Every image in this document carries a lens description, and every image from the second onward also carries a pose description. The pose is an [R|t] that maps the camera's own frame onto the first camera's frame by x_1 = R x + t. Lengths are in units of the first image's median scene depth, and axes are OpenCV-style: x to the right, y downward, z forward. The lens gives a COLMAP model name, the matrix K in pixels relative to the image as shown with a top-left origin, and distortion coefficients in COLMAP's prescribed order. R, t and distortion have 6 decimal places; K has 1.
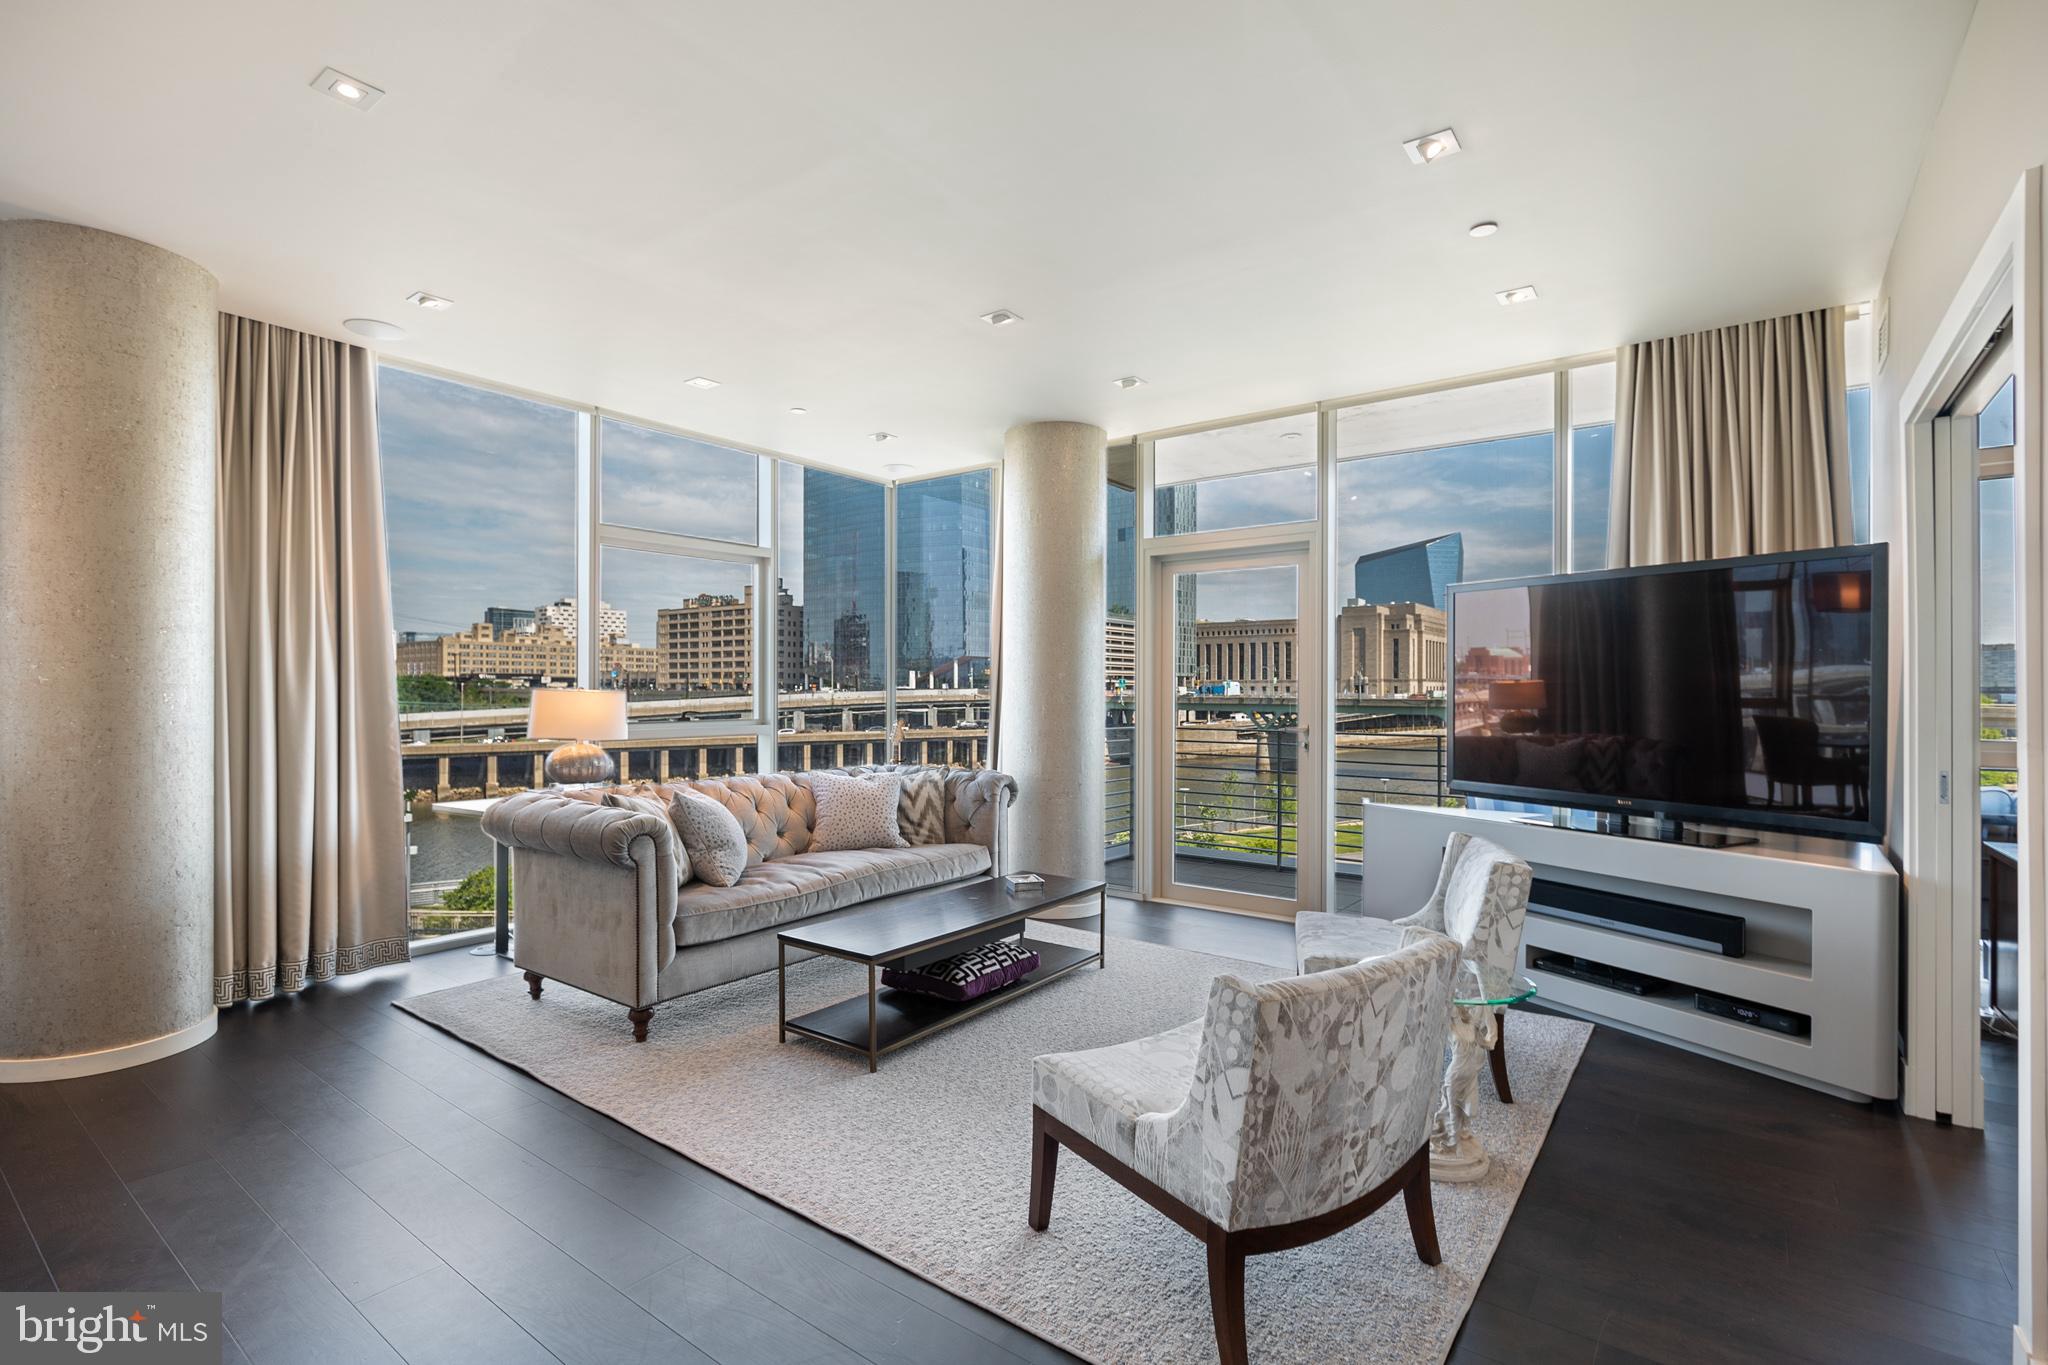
lens RADIAL K [[955.8, 0, 1018.7], [0, 955.8, 692.0], [0, 0, 1]] dist [-0.017118, 0.000242]
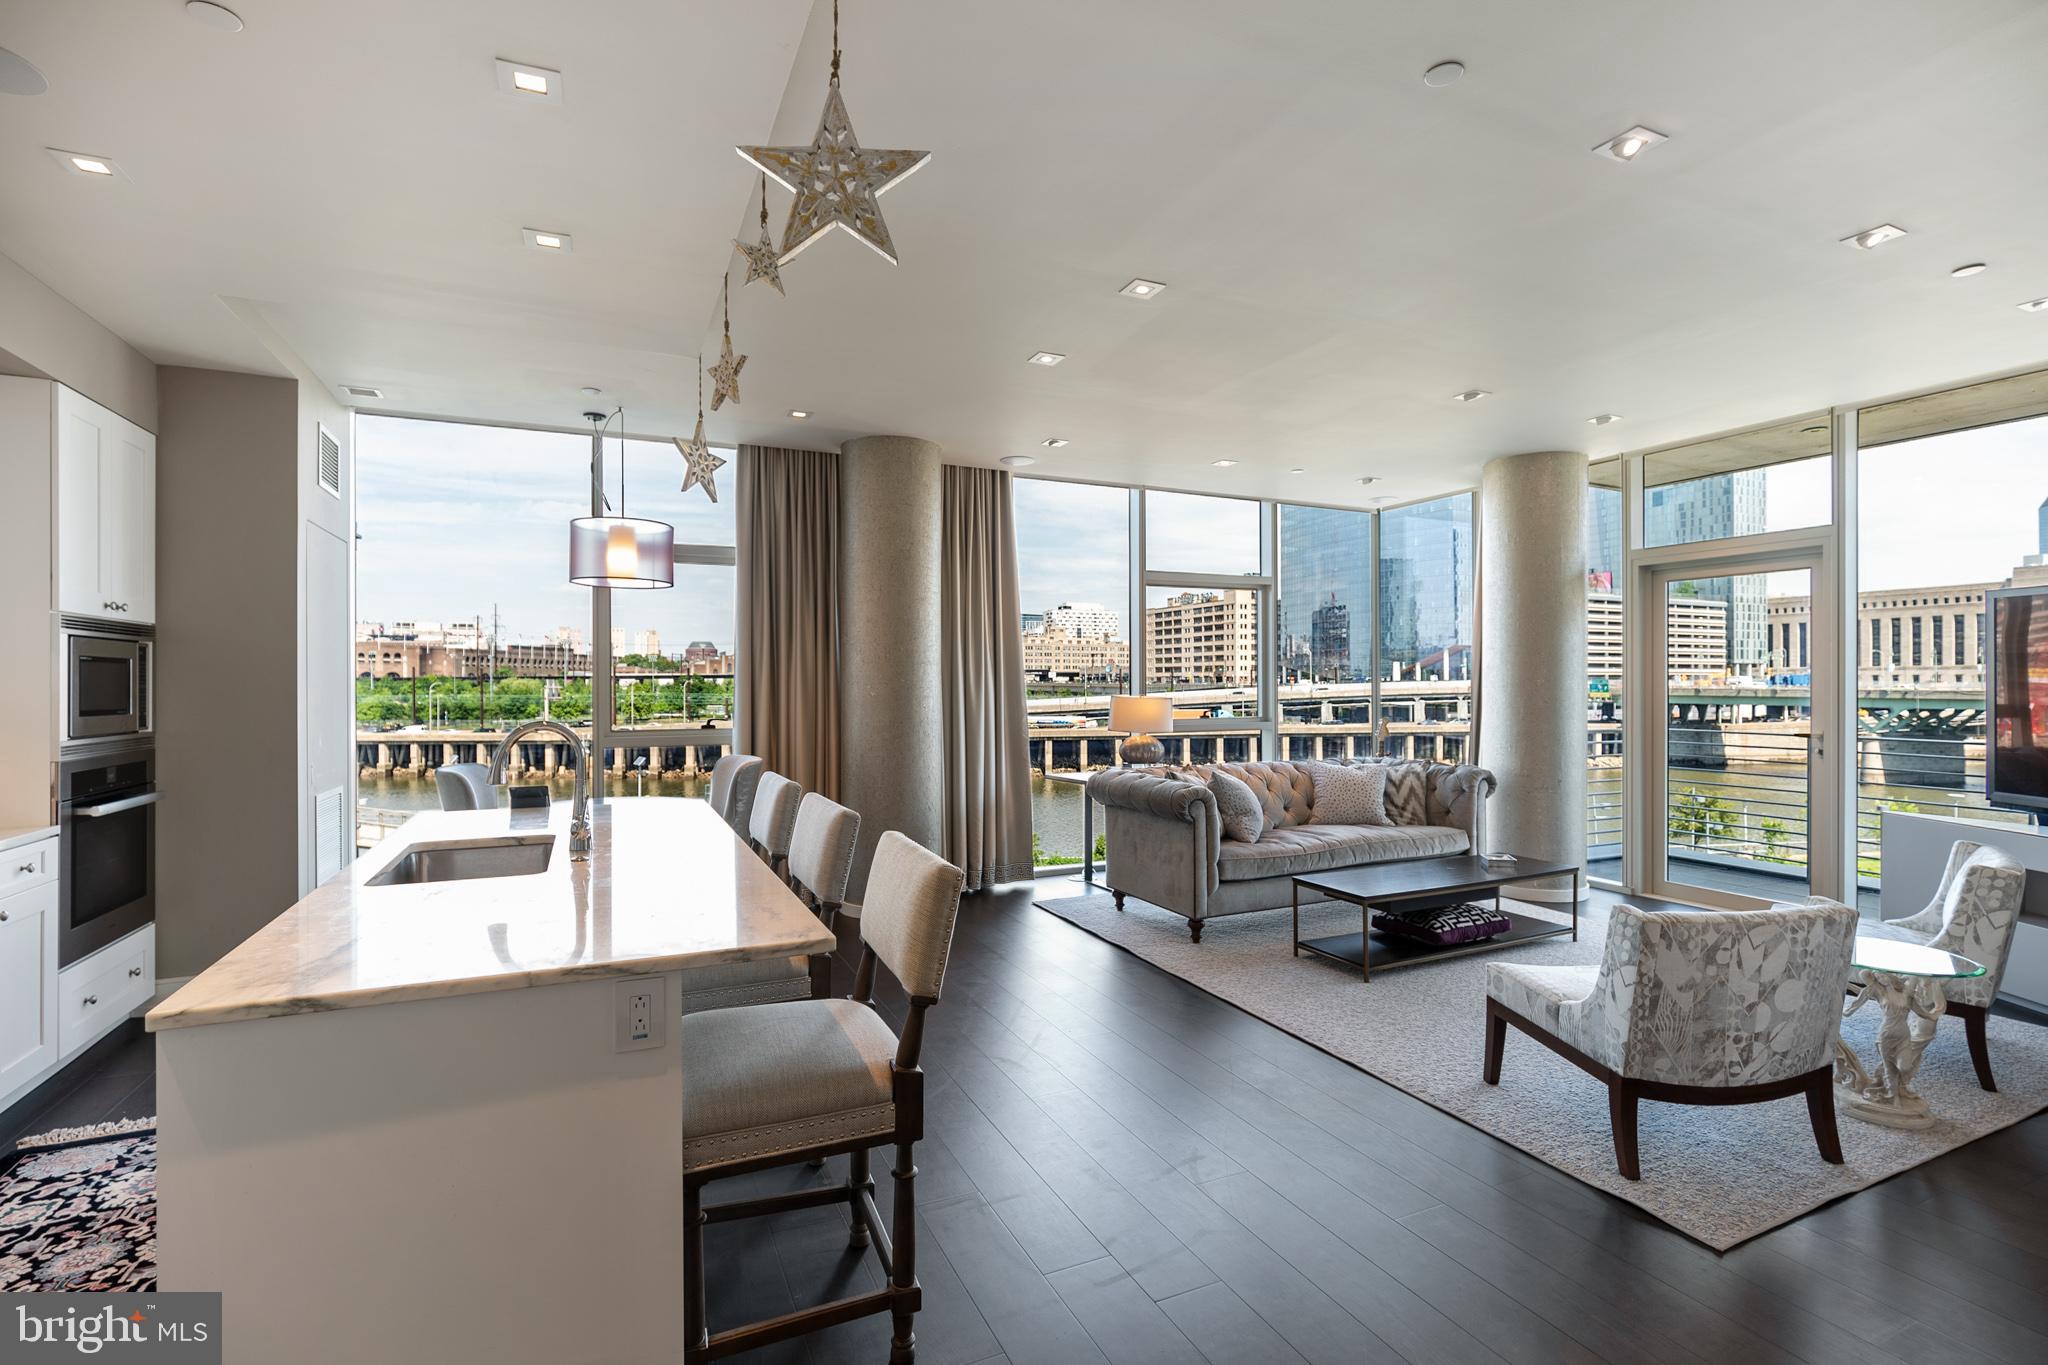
lens RADIAL K [[935.5, 0, 1024.0], [0, 935.5, 682.5], [0, 0, 1]] dist [-0.004136, 0.001010]
pose [[0.882228, -0.004734, -0.470798, 0.042499], [0.003757, 0.999988, -0.003016, -0.024878], [0.470807, 0.000892, 0.882236, -0.373265]]
